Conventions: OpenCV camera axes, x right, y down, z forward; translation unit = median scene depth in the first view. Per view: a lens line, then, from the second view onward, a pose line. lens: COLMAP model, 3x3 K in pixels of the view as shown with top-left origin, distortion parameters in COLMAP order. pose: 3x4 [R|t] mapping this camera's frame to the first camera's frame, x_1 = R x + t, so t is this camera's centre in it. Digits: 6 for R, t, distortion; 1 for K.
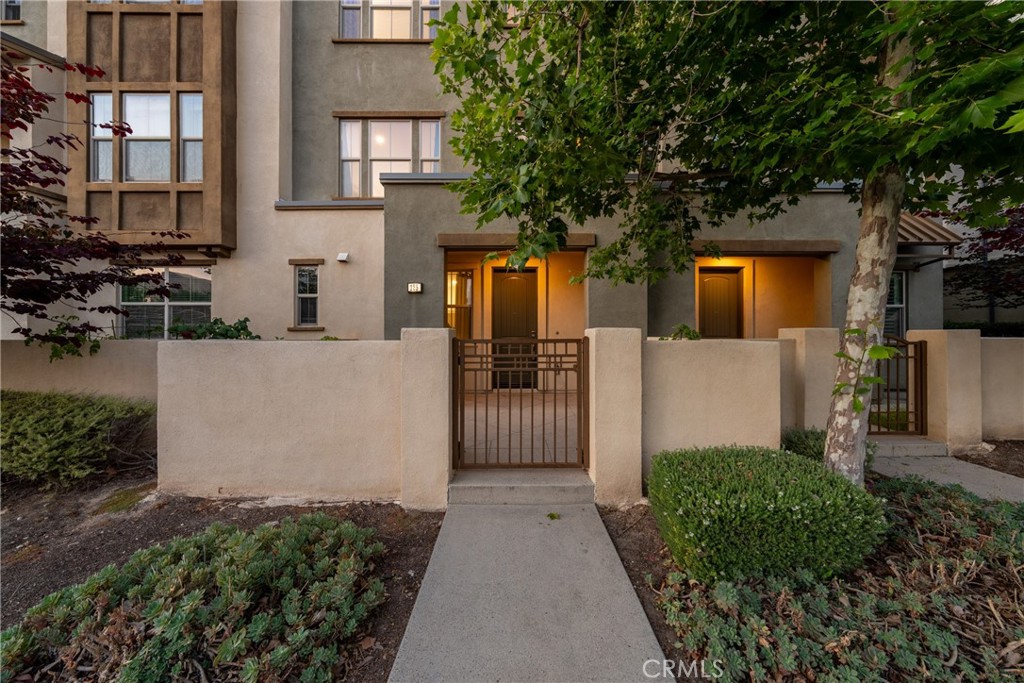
lens RADIAL K [[351.7, 0, 512.0], [0, 351.7, 335.1], [0, 0, 1]] dist [-0.001588, -0.000101]
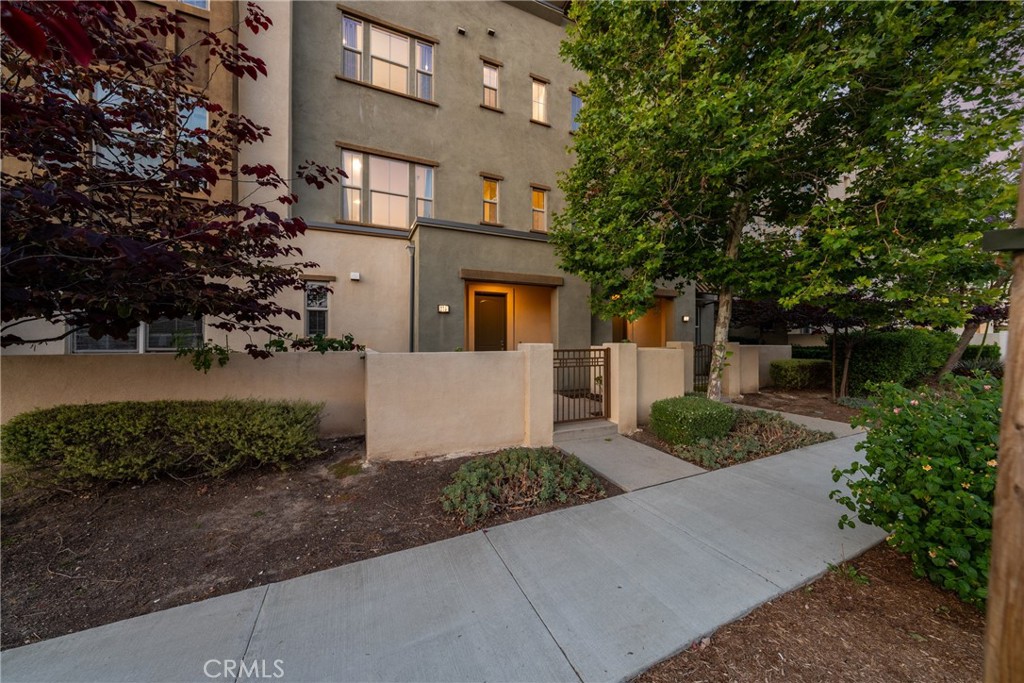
lens RADIAL K [[346.3, 0, 512.0], [0, 346.3, 341.5], [0, 0, 1]] dist [-0.001166, -0.000124]
pose [[0.914286, -0.000801, 0.405068, -0.518683], [0.000016, 0.999998, 0.001944, -0.016218], [-0.405068, -0.001771, 0.914285, -0.244505]]
